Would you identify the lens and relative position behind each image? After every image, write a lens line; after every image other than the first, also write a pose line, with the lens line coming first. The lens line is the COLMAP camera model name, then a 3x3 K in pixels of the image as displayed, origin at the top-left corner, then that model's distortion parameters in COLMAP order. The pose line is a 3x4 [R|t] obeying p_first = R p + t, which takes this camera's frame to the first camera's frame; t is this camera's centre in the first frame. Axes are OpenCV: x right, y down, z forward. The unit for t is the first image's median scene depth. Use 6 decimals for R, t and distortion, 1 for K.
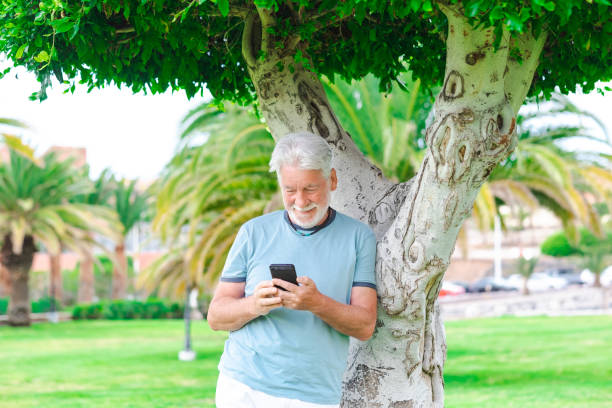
lens RADIAL K [[1540.3, 0, 306.0], [0, 1540.3, 204.0], [0, 0, 1]] dist [0.134358, -1.364954]
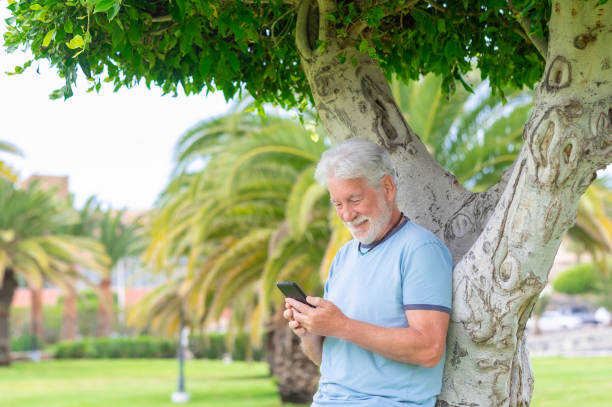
lens RADIAL K [[1635.5, 0, 285.9], [0, 1635.5, 221.0], [0, 0, 1]] dist [0.130321, -1.053259]
pose [[0.999958, 0.003145, -0.008635, -0.033102], [-0.003233, 0.999943, -0.010203, 0.010321], [0.008603, 0.010231, 0.999911, 0.061674]]
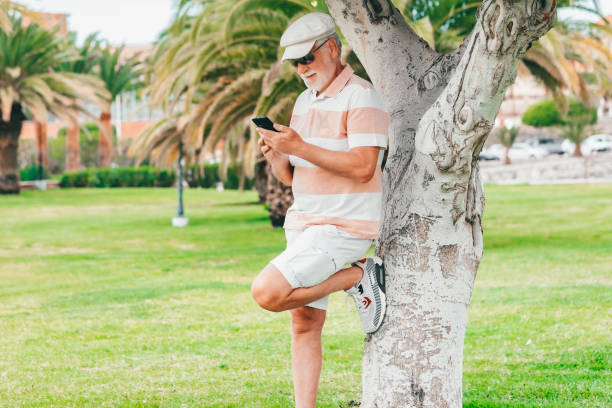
lens RADIAL K [[1540.3, 0, 306.0], [0, 1540.3, 204.0], [0, 0, 1]] dist [0.134358, -1.364954]
pose [[0.999908, 0.002148, 0.013428, -0.045842], [-0.003276, 0.996417, 0.084515, 0.000396], [-0.013198, -0.084552, 0.996332, -0.108038]]
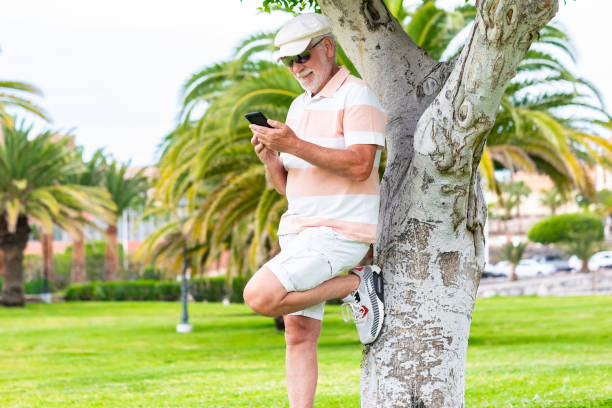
lens RADIAL K [[1540.3, 0, 306.0], [0, 1540.3, 204.0], [0, 0, 1]] dist [0.134358, -1.364954]
pose [[0.999959, 0.002189, 0.008740, -0.038779], [-0.002240, 0.999980, 0.005832, 0.067528], [-0.008727, -0.005851, 0.999945, -0.080950]]
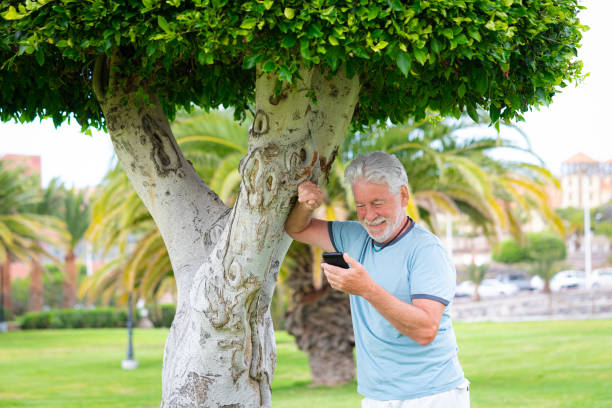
lens RADIAL K [[1540.3, 0, 306.0], [0, 1540.3, 204.0], [0, 0, 1]] dist [0.134358, -1.364954]
pose [[0.999605, -0.004876, 0.027689, 0.067723], [0.005005, 0.999977, -0.004574, -0.008665], [-0.027666, 0.004711, 0.999606, -0.085009]]
